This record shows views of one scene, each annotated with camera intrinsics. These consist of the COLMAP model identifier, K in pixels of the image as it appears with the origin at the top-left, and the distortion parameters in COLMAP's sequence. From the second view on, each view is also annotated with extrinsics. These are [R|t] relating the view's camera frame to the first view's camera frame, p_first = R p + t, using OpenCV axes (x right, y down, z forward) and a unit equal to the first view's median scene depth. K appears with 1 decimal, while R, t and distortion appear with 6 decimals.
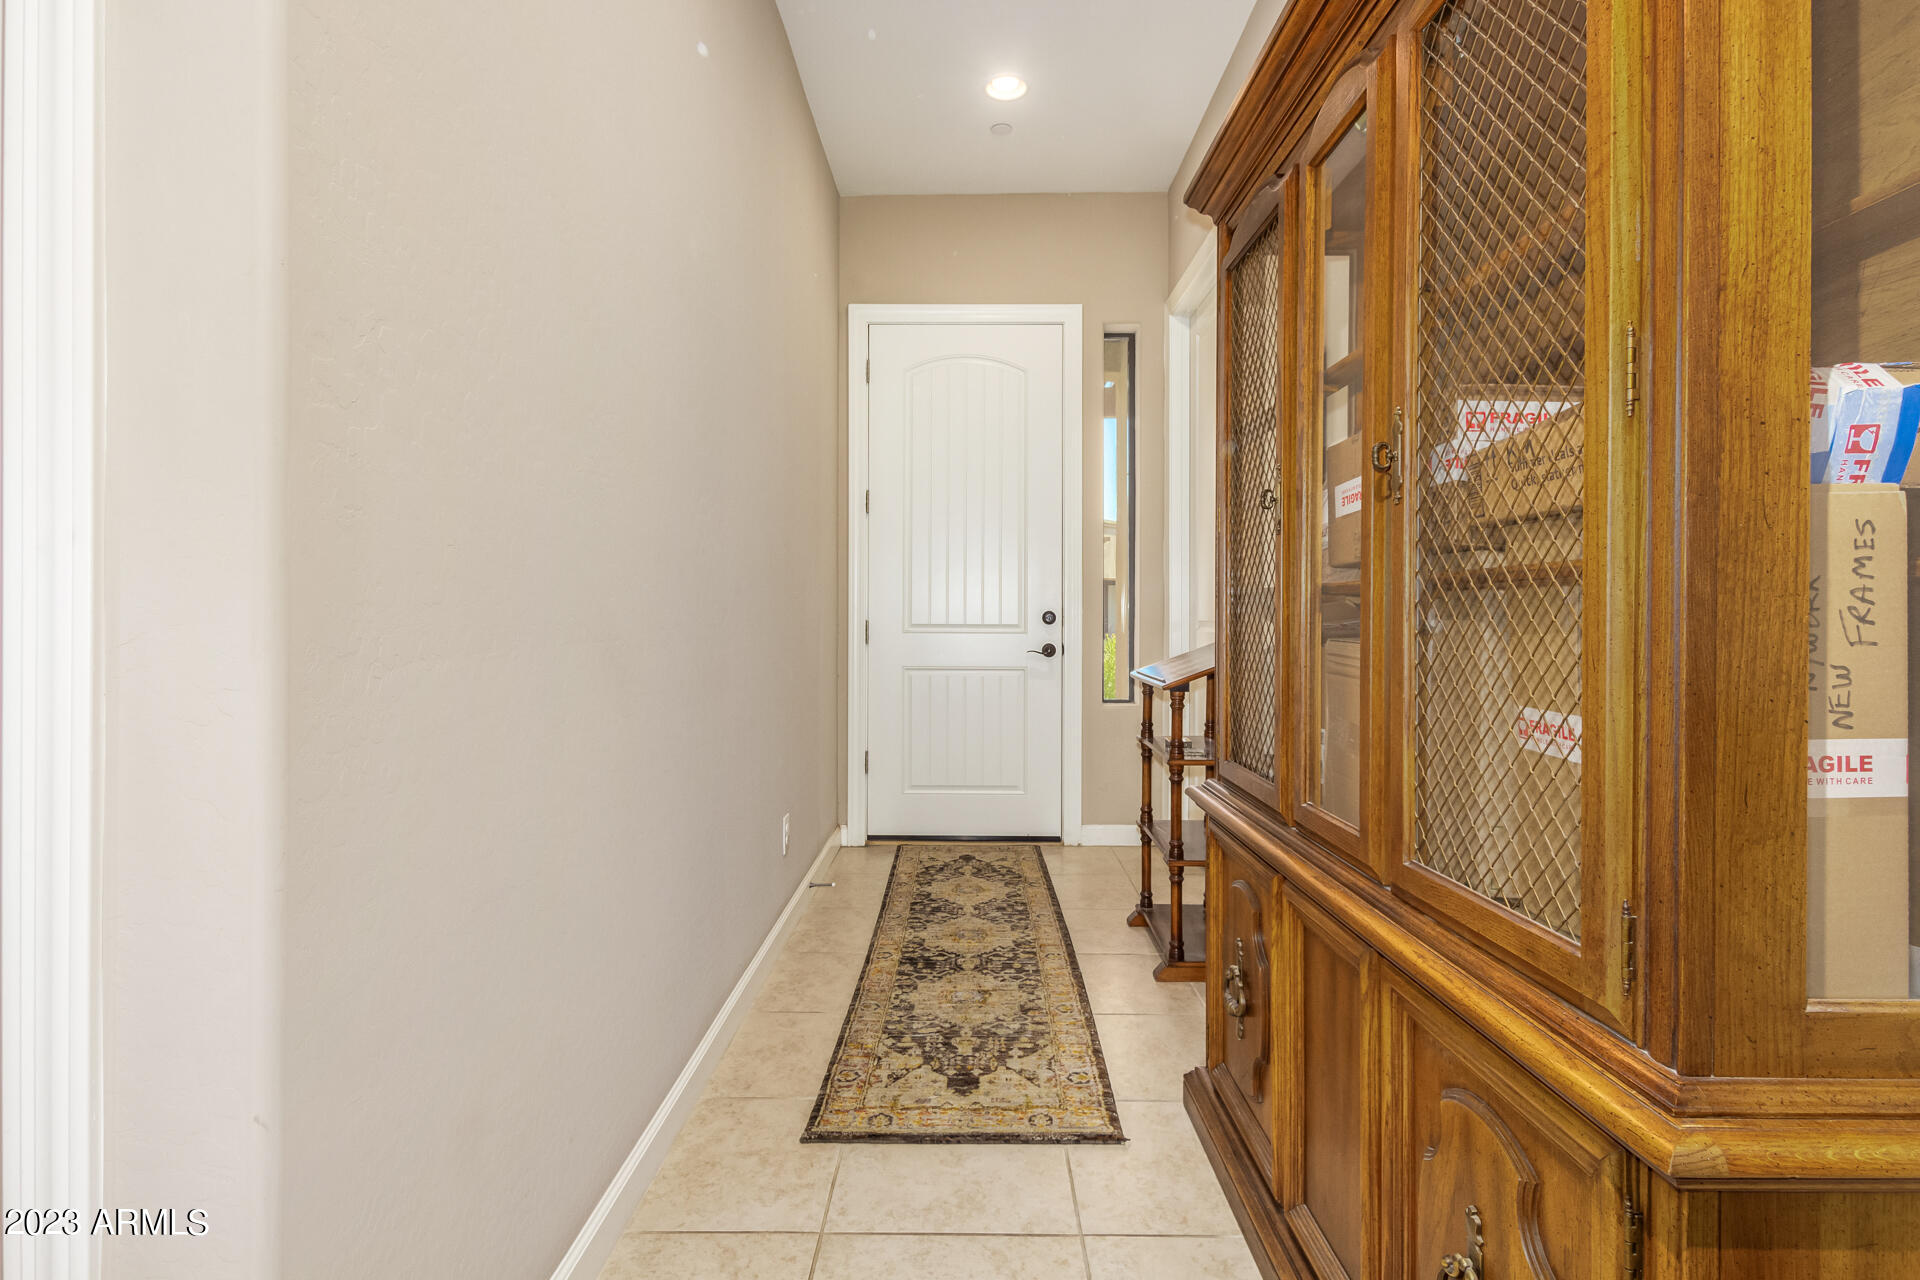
lens RADIAL K [[924.1, 0, 960.0], [0, 924.1, 640.0], [0, 0, 1]] dist [0.019714, 0.000262]
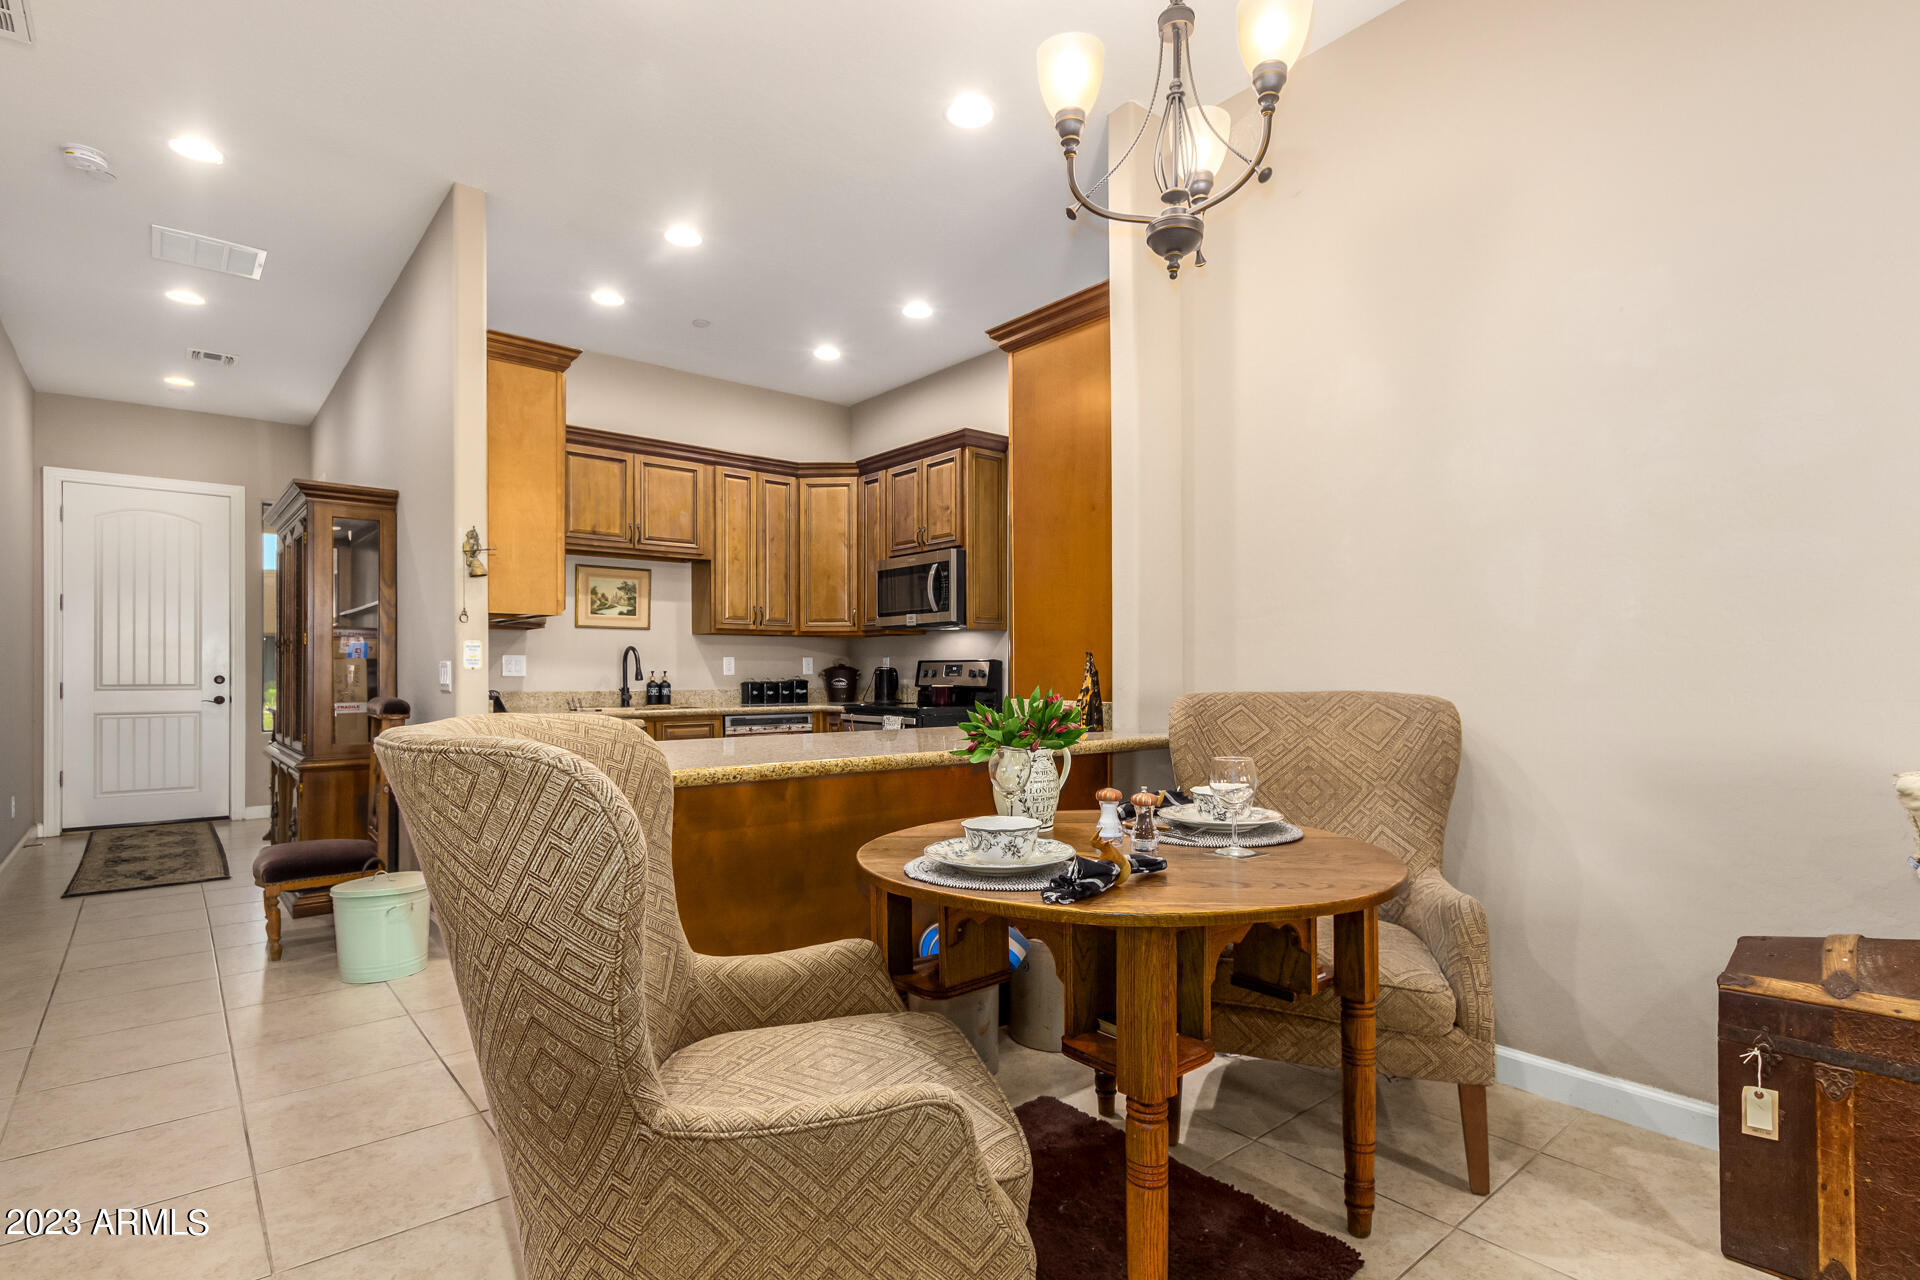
lens RADIAL K [[935.3, 0, 969.2], [0, 935.3, 669.1], [0, 0, 1]] dist [0.016978, -0.009437]
pose [[0.751171, -0.002060, 0.660105, -0.005204], [0.019342, 0.999634, -0.018891, 0.013518], [-0.659824, 0.026958, 0.750936, -1.087950]]
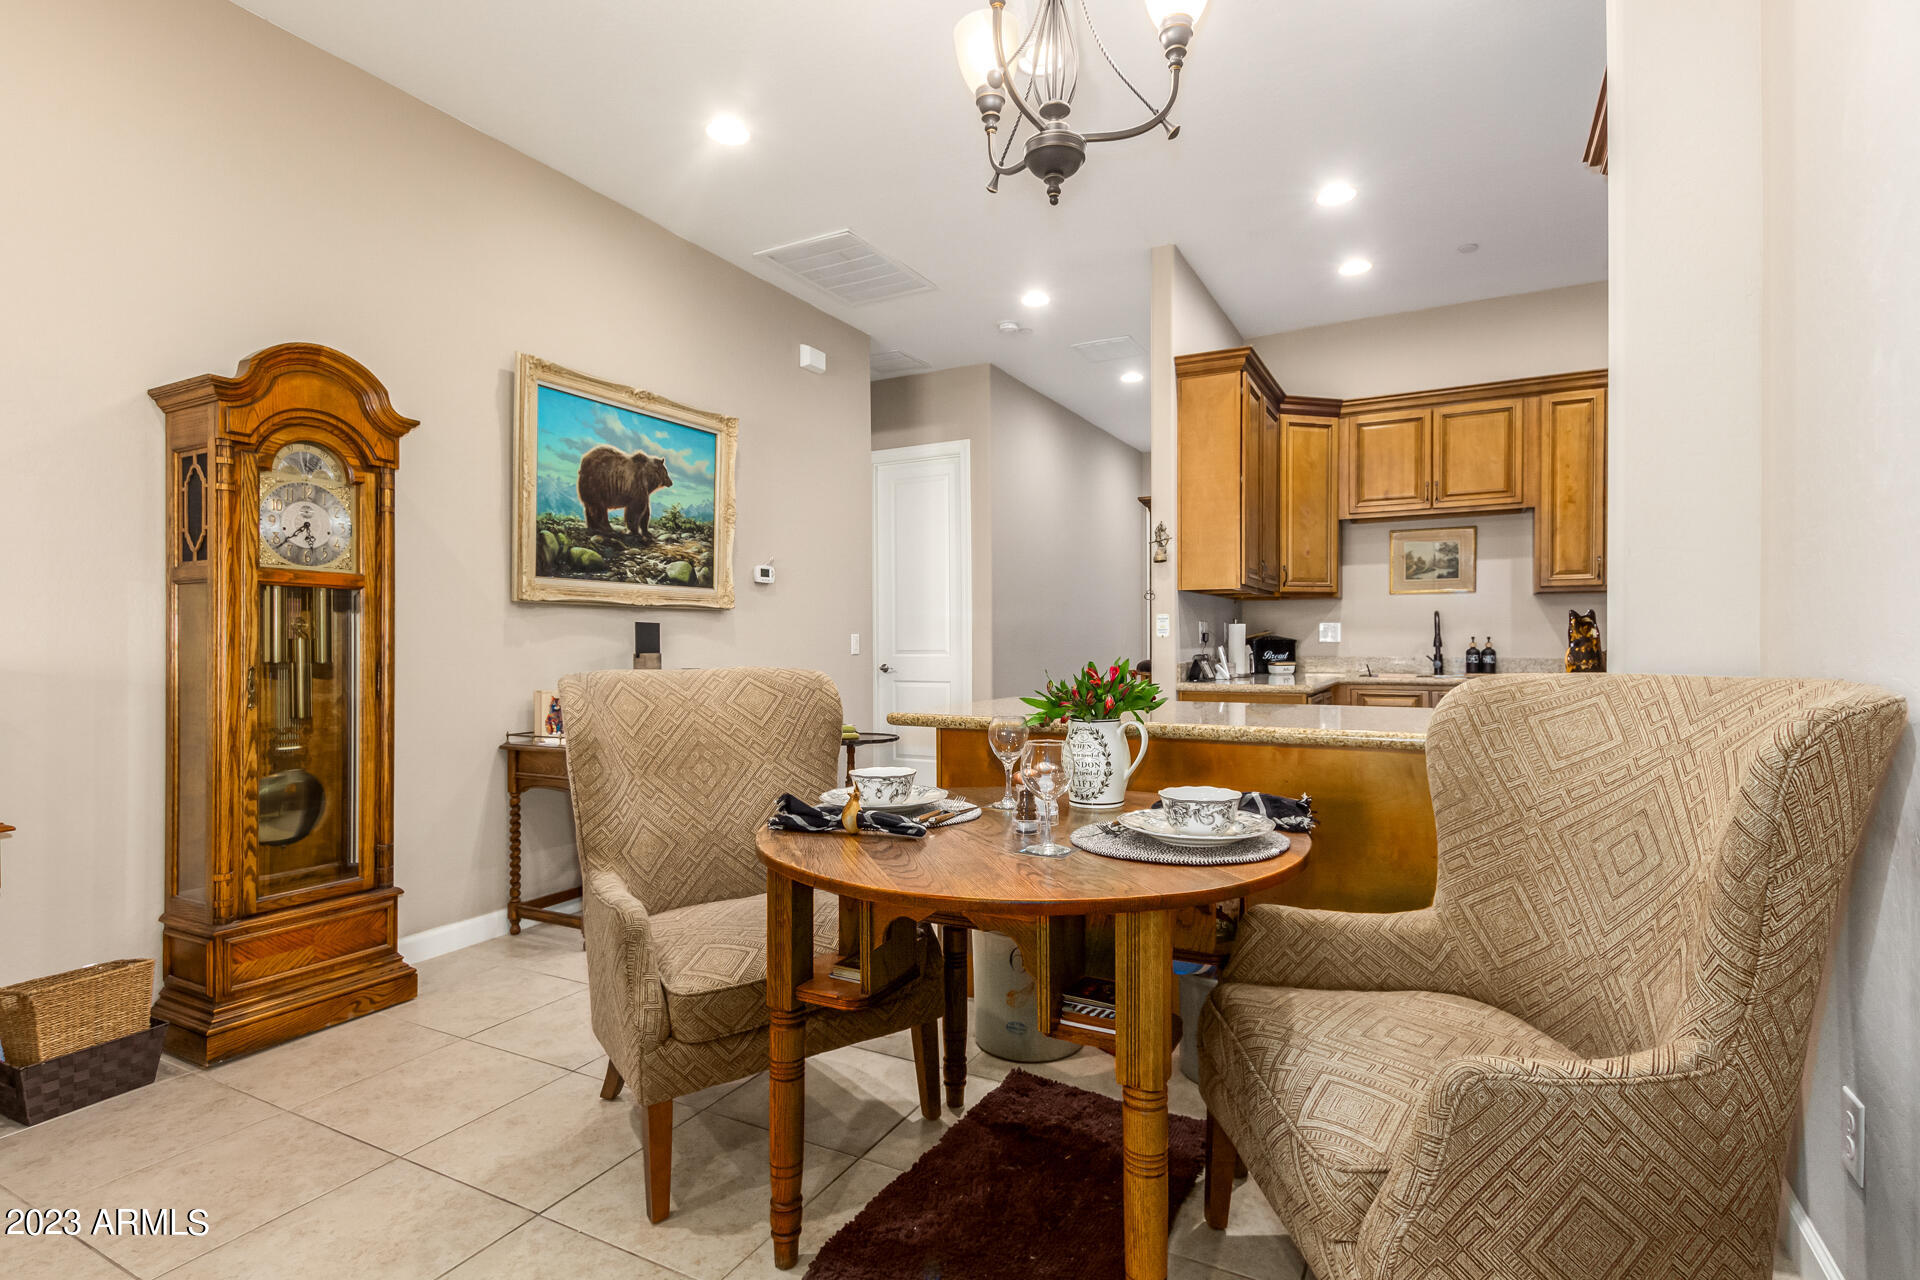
lens RADIAL K [[936.5, 0, 962.9], [0, 936.5, 650.6], [0, 0, 1]] dist [0.013146, -0.000132]
pose [[0.896261, -0.000850, -0.443527, 0.493068], [-0.004171, 0.999938, -0.010346, 0.016152], [0.443508, 0.011123, 0.896201, -1.193739]]
